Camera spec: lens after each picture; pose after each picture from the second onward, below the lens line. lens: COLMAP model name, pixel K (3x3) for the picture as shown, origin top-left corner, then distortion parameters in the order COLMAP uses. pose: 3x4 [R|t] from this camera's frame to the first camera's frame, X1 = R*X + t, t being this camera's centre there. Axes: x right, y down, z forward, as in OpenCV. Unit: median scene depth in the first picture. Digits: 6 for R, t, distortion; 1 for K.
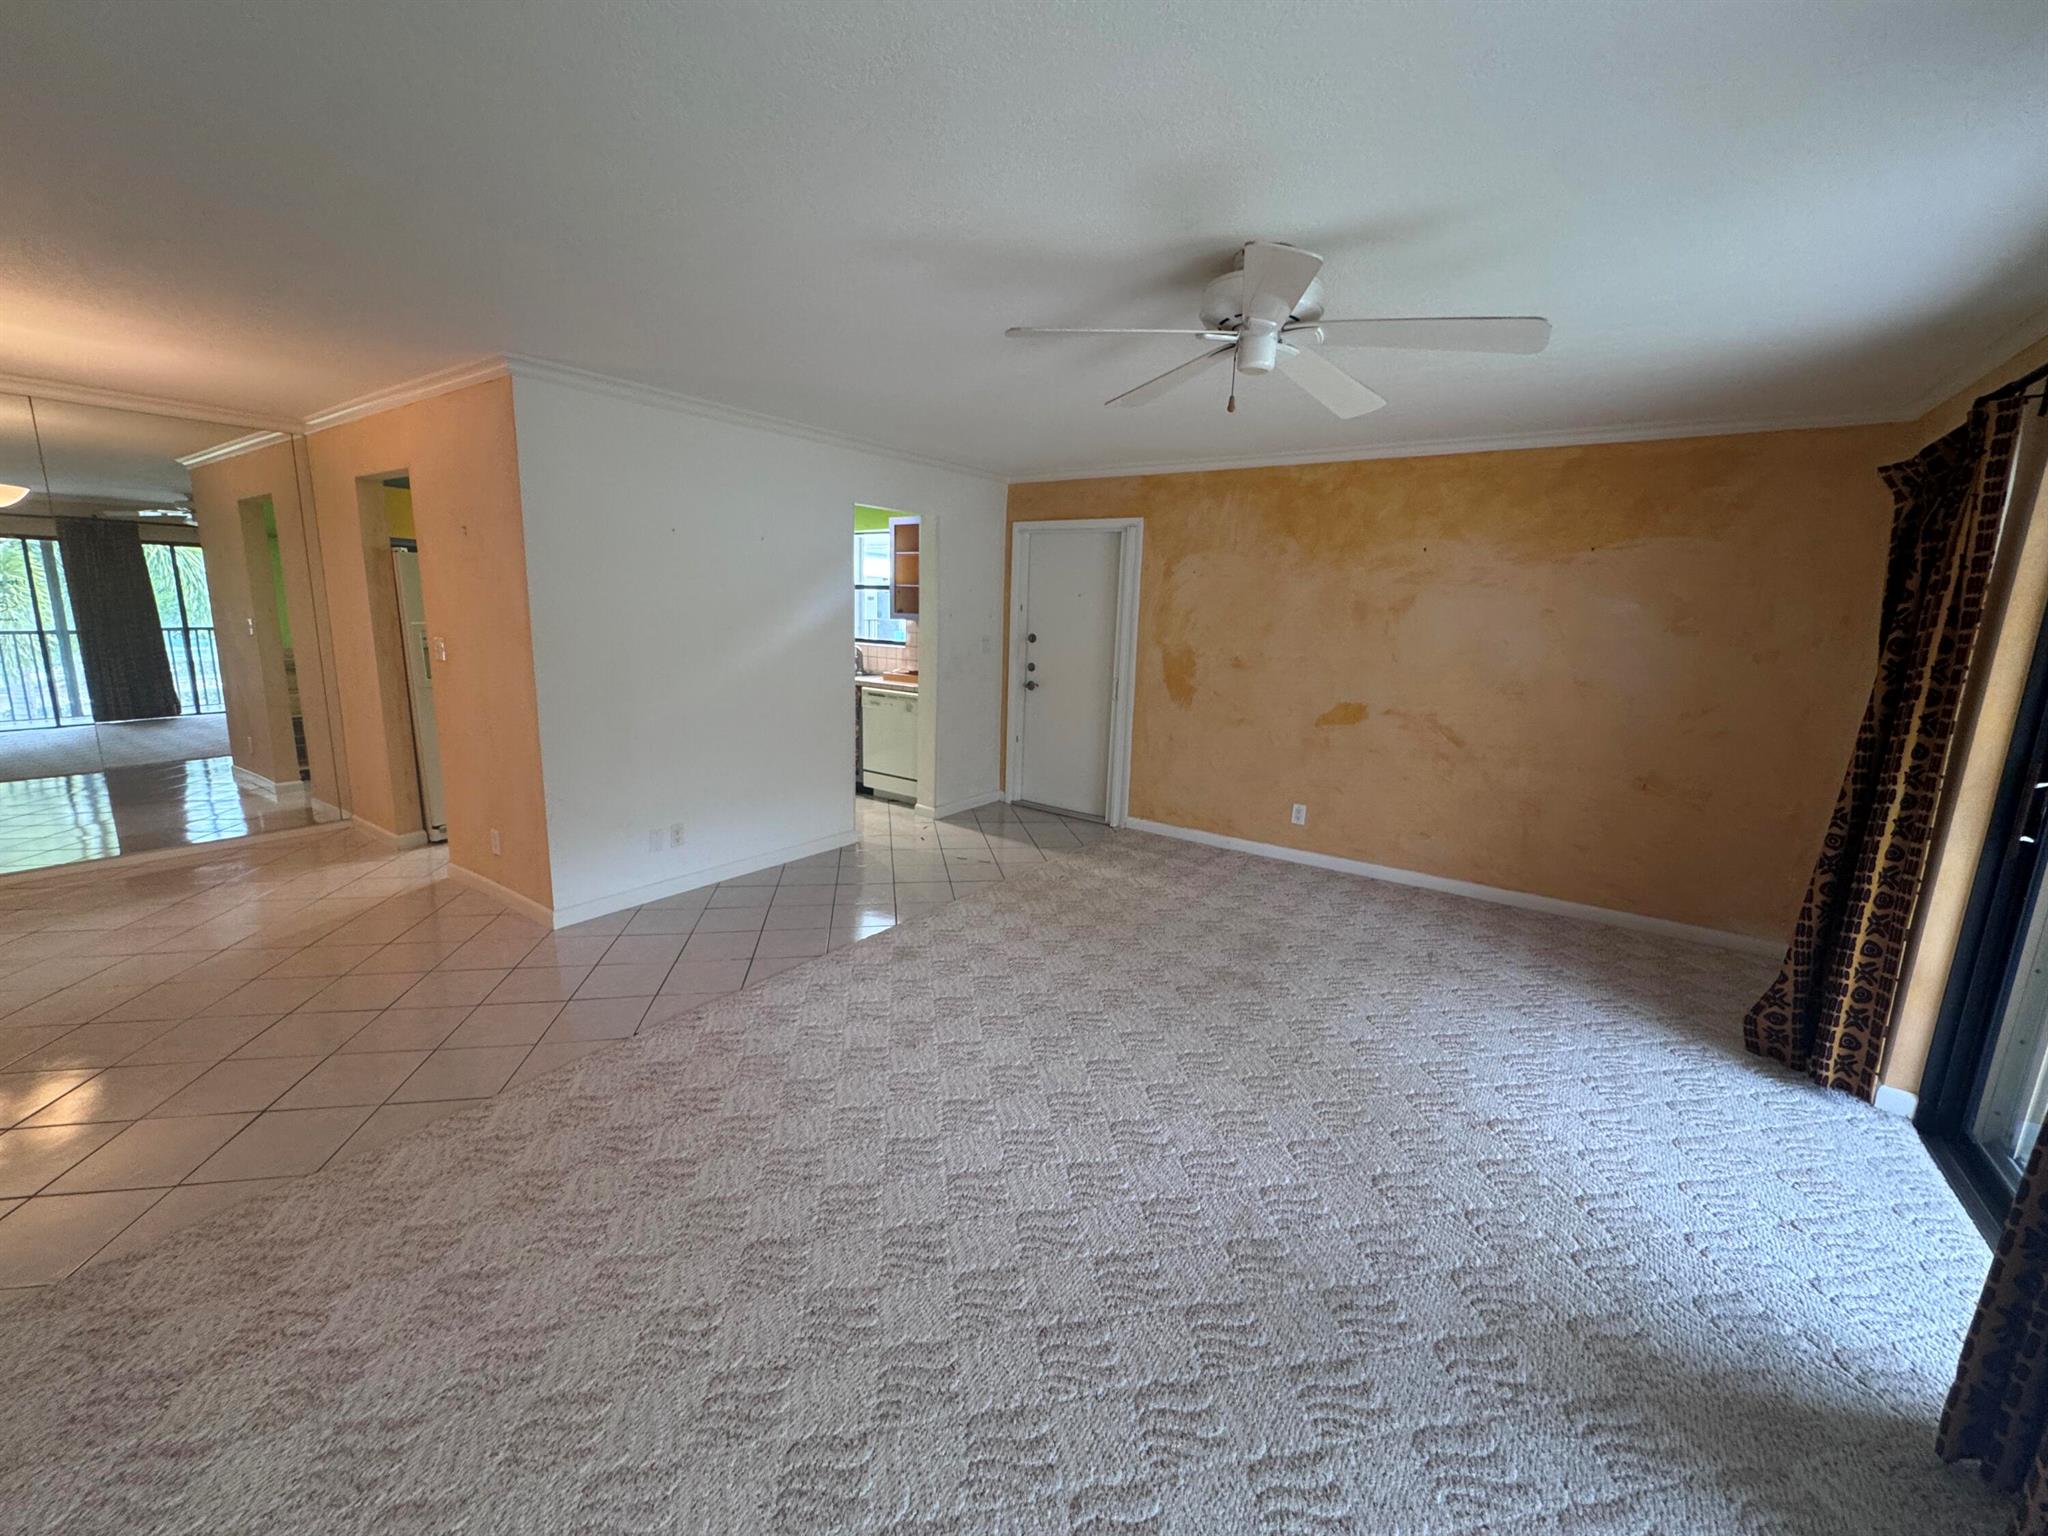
lens RADIAL K [[819.5, 0, 1024.0], [0, 819.5, 762.9], [0, 0, 1]] dist [-0.001098, 0.000196]
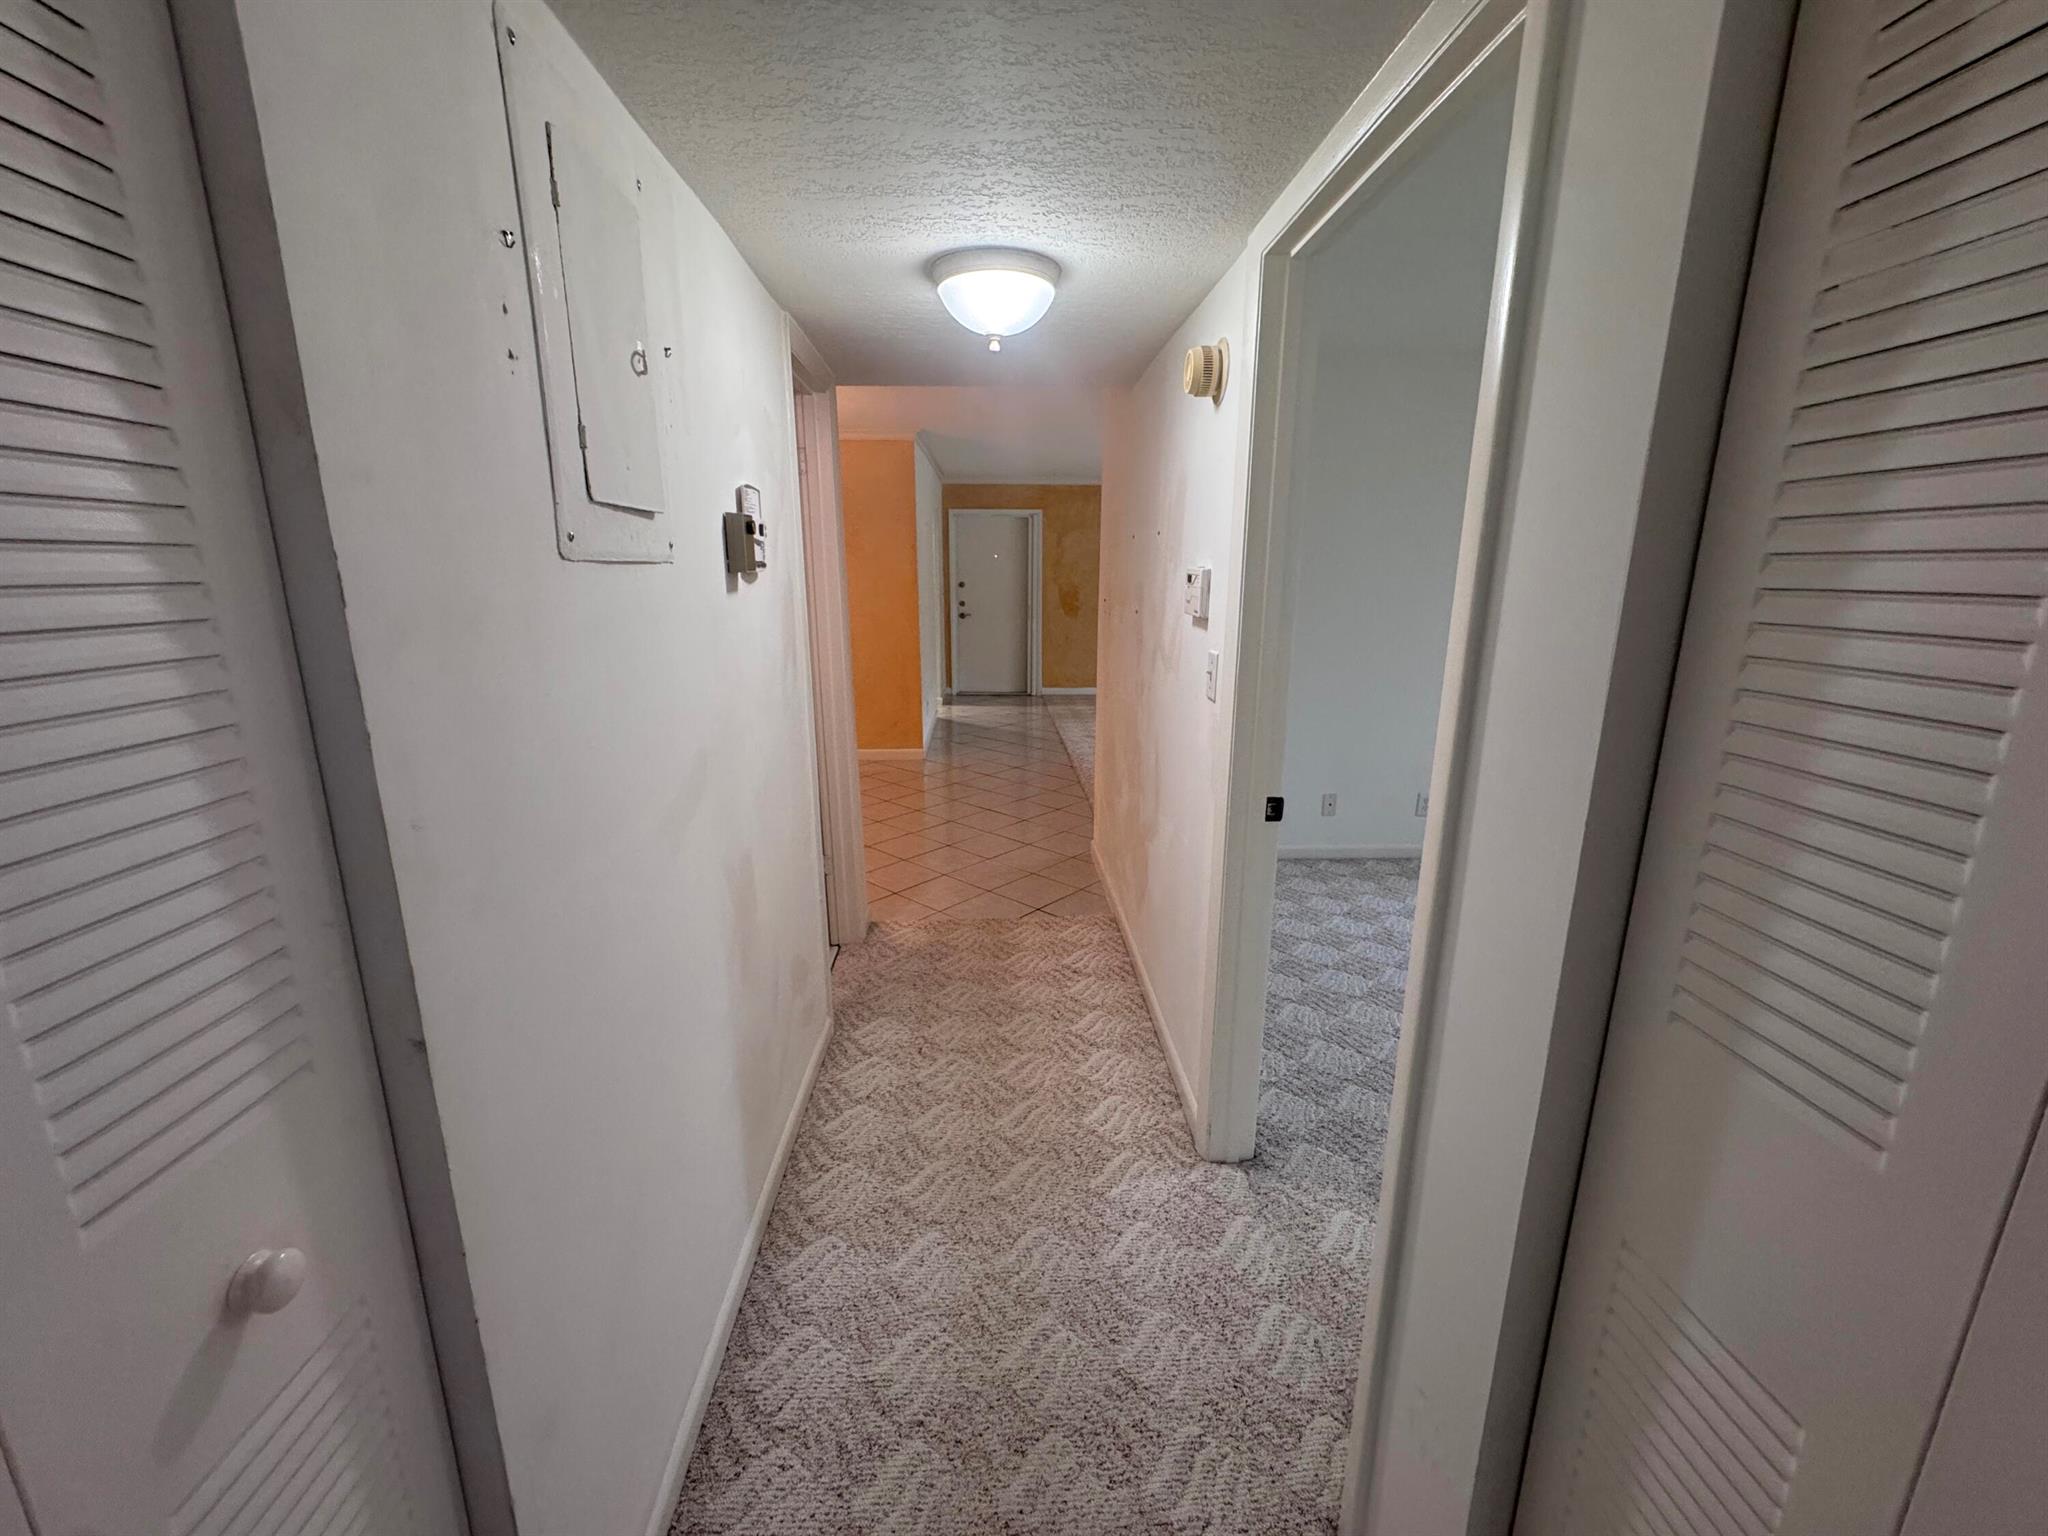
lens RADIAL K [[819.5, 0, 1024.0], [0, 819.5, 762.9], [0, 0, 1]] dist [-0.001098, 0.000196]
pose [[0.793777, -0.172974, 0.583094, -0.973195], [0.139912, 0.984926, 0.101712, 0.043768], [-0.591898, 0.000846, 0.806013, -0.361749]]
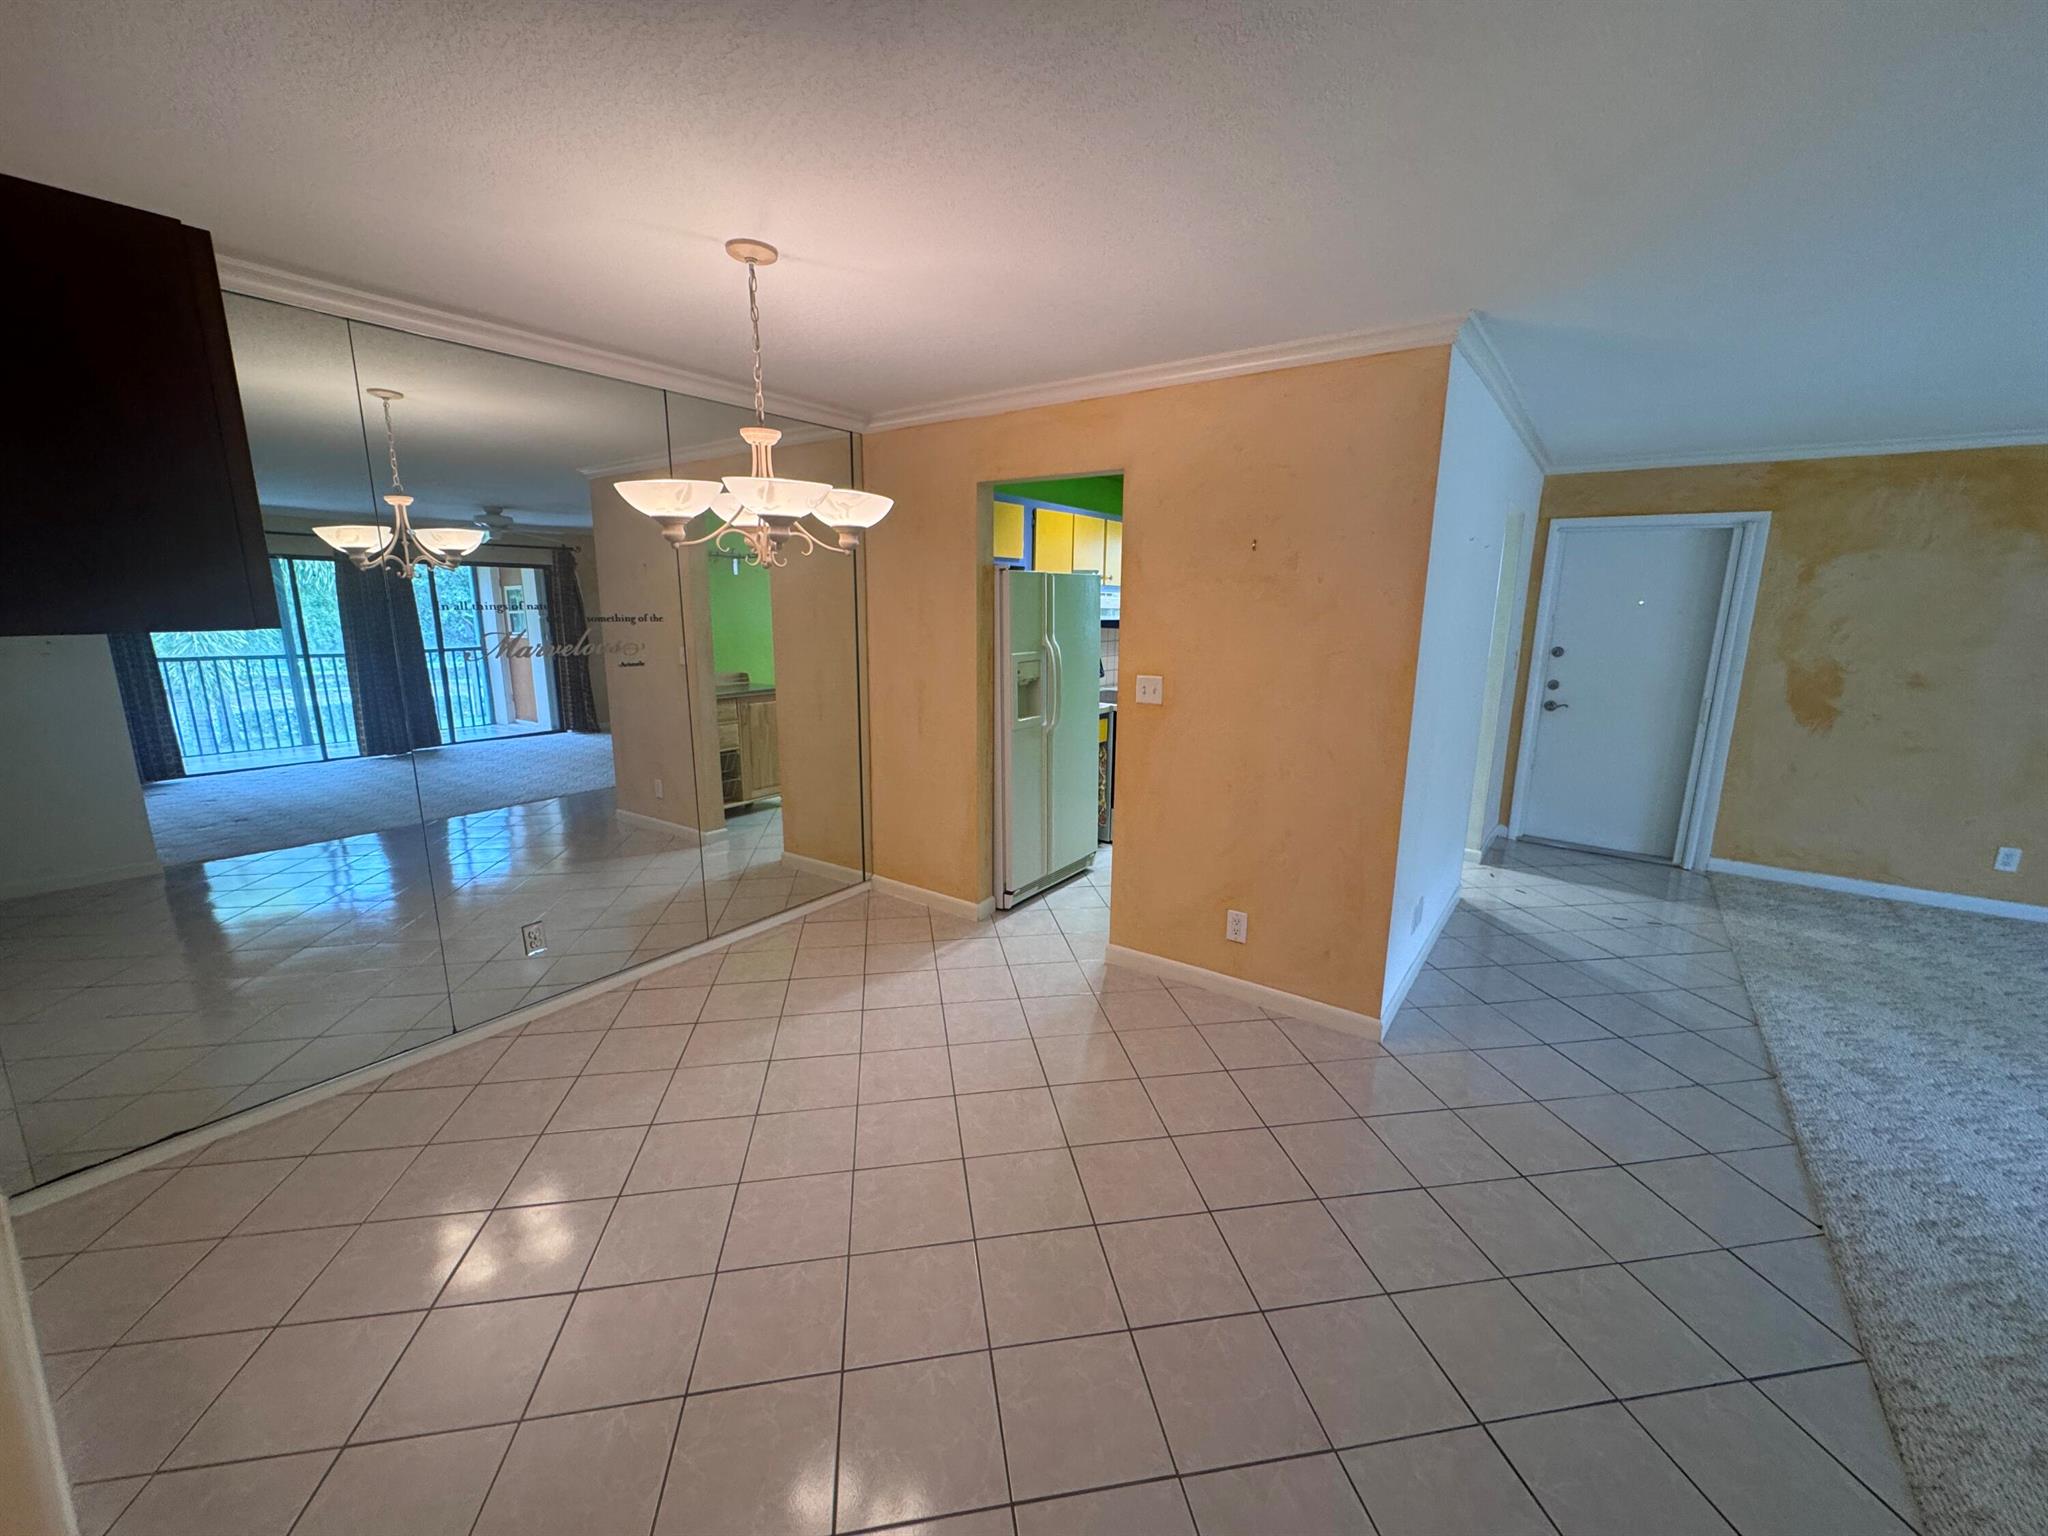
lens RADIAL K [[819.5, 0, 1024.0], [0, 819.5, 762.9], [0, 0, 1]] dist [-0.001098, 0.000196]
pose [[0.999707, -0.017584, -0.016640, -0.620177], [0.017715, 0.999813, 0.007818, -0.057396], [0.016499, -0.008110, 0.999831, 0.130582]]
